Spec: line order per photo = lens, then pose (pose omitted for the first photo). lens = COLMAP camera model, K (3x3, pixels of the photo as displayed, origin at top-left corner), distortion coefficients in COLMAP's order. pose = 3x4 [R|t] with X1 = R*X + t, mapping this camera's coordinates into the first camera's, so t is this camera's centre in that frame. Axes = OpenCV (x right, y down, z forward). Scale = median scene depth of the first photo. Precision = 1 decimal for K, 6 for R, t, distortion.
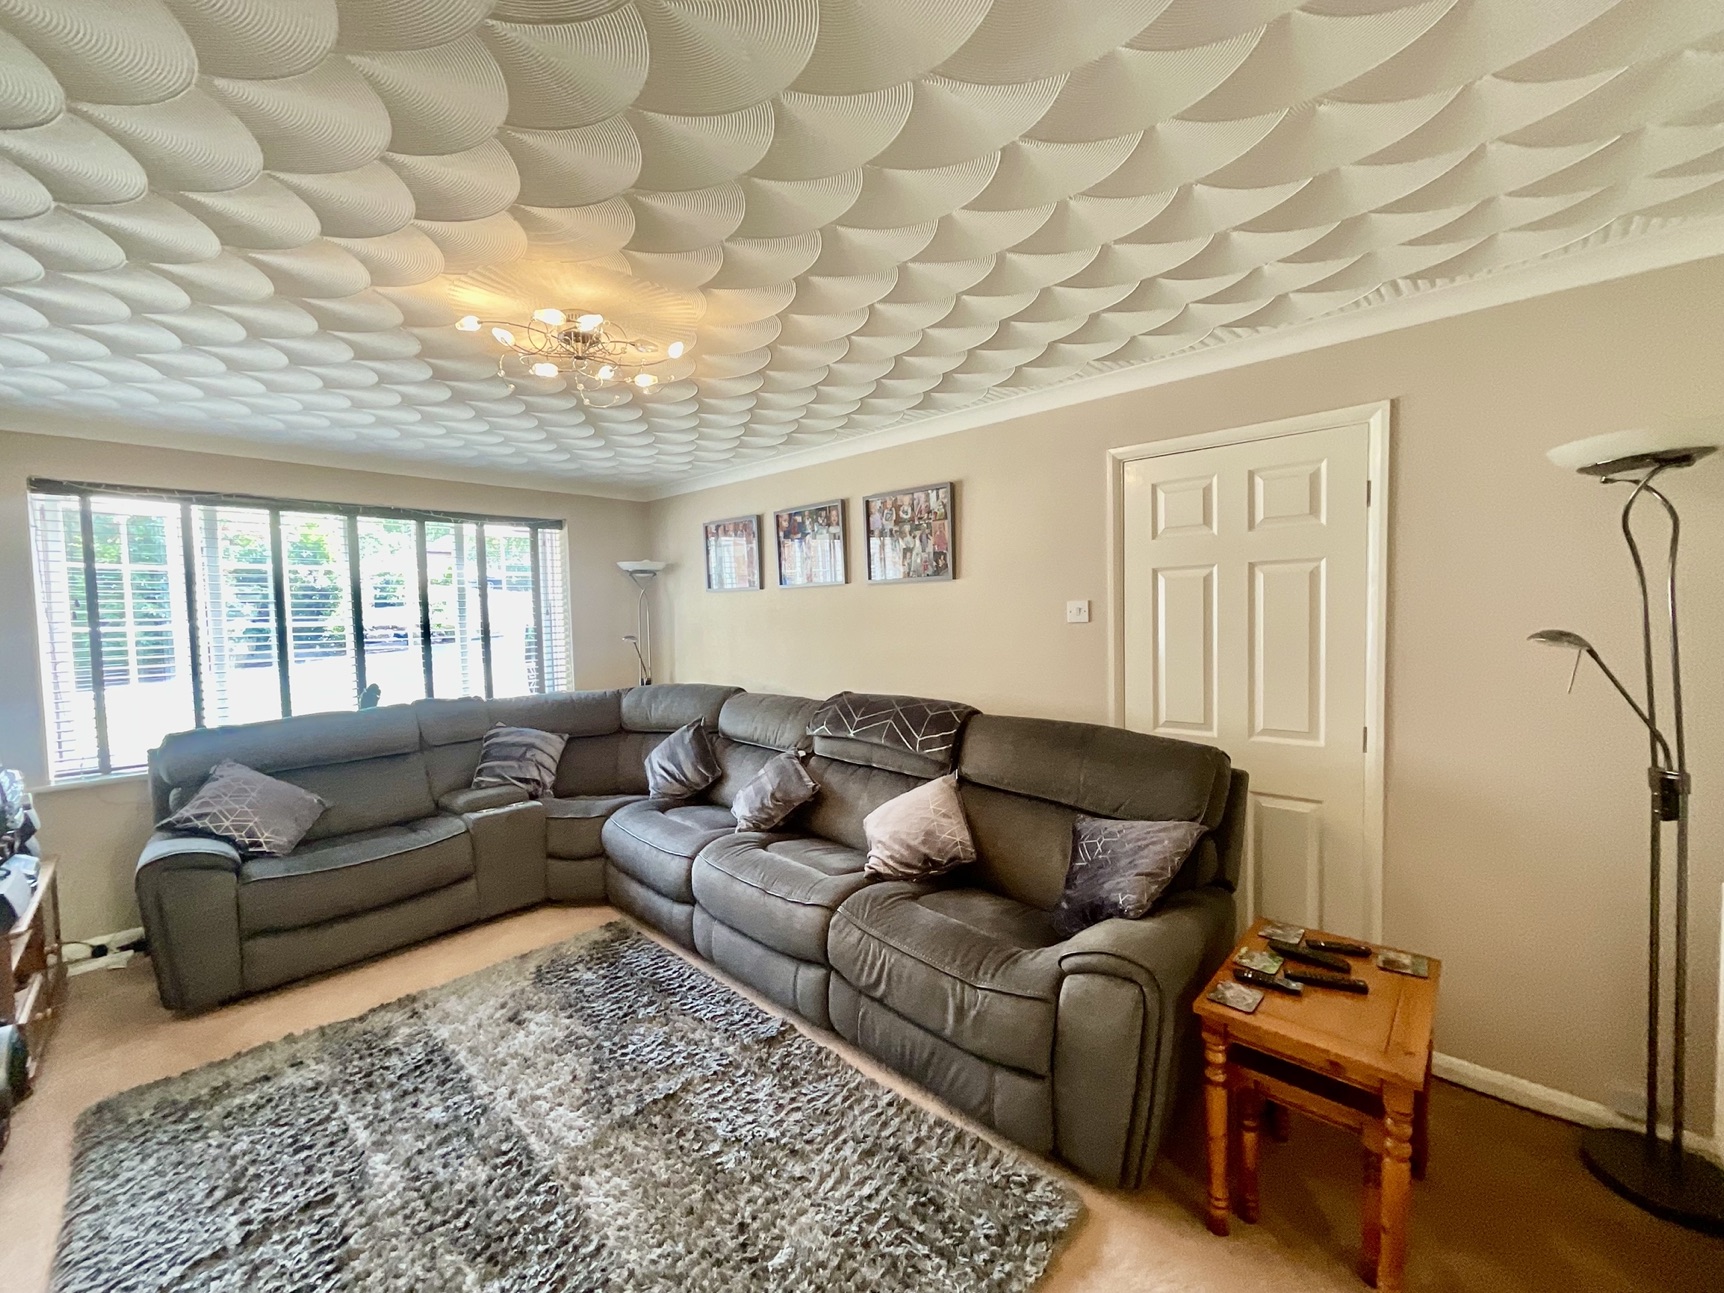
lens RADIAL K [[704.2, 0, 860.5], [0, 704.2, 647.3], [0, 0, 1]] dist [-0.000539, 0.000070]
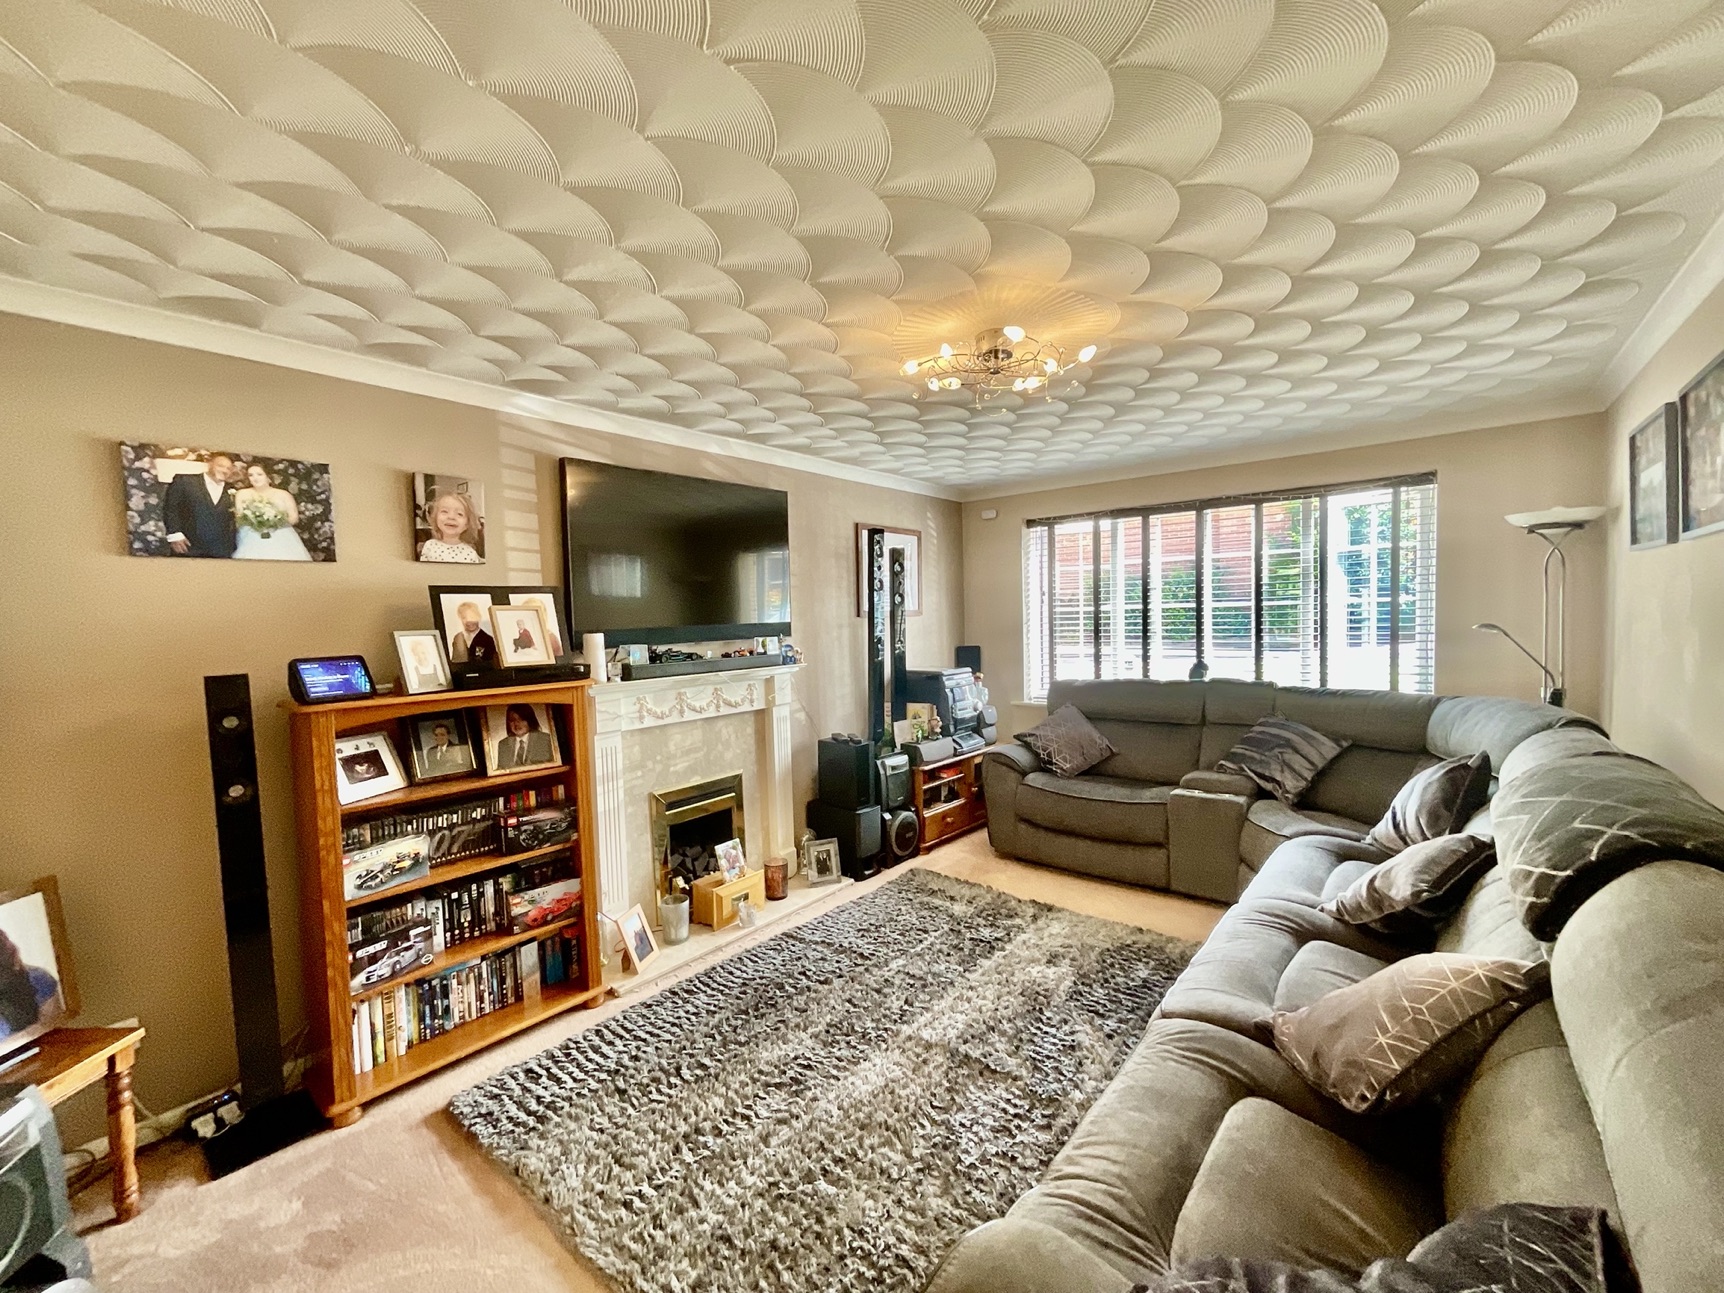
lens RADIAL K [[704.2, 0, 860.5], [0, 704.2, 647.3], [0, 0, 1]] dist [-0.000539, 0.000070]
pose [[0.044193, 0.067560, -0.996736, 0.436330], [-0.023557, 0.997504, 0.066568, -0.032739], [0.998745, 0.020538, 0.045675, 0.451164]]
